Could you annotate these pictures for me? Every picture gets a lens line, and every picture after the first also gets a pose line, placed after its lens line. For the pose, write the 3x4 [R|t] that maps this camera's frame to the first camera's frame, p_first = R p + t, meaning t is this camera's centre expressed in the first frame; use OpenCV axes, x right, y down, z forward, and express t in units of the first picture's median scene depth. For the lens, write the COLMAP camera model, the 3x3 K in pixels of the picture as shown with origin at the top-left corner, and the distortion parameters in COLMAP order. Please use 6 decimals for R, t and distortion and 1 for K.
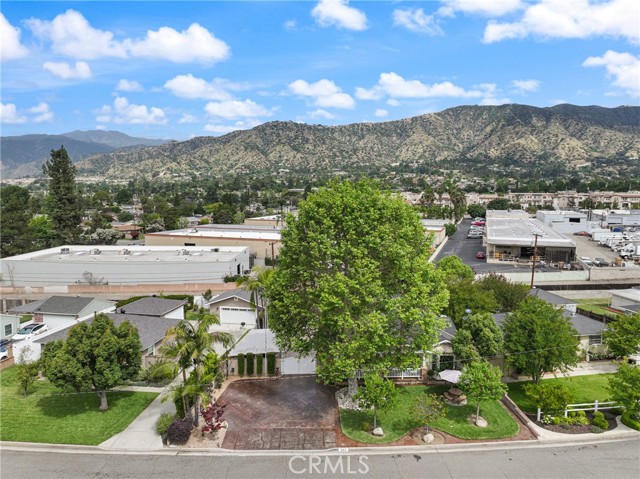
lens RADIAL K [[451.0, 0, 309.4], [0, 451.0, 242.1], [0, 0, 1]] dist [0.005992, 0.000274]
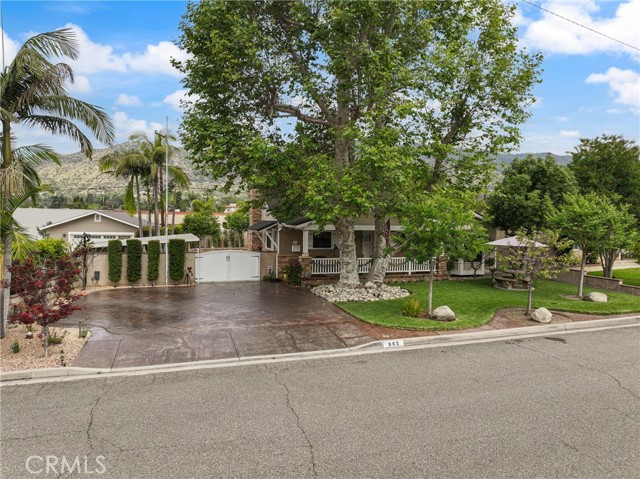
lens RADIAL K [[451.0, 0, 309.4], [0, 451.0, 242.1], [0, 0, 1]] dist [0.005992, 0.000274]
pose [[0.956530, 0.005645, 0.291579, -0.090584], [0.015611, 0.997388, -0.070521, 0.289308], [-0.291216, 0.072007, 0.953944, 0.450503]]
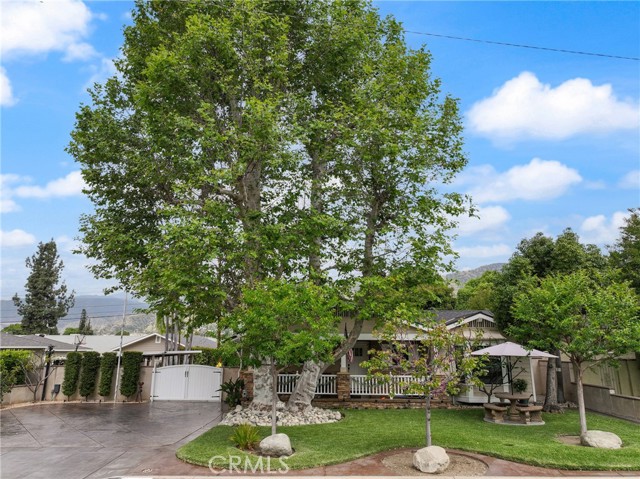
lens RADIAL K [[451.0, 0, 309.4], [0, 451.0, 242.1], [0, 0, 1]] dist [0.005992, 0.000274]
pose [[0.996746, -0.005670, -0.080406, 0.156377], [-0.022940, 0.936319, -0.350401, 0.304578], [0.077272, 0.351106, 0.933142, 0.497153]]
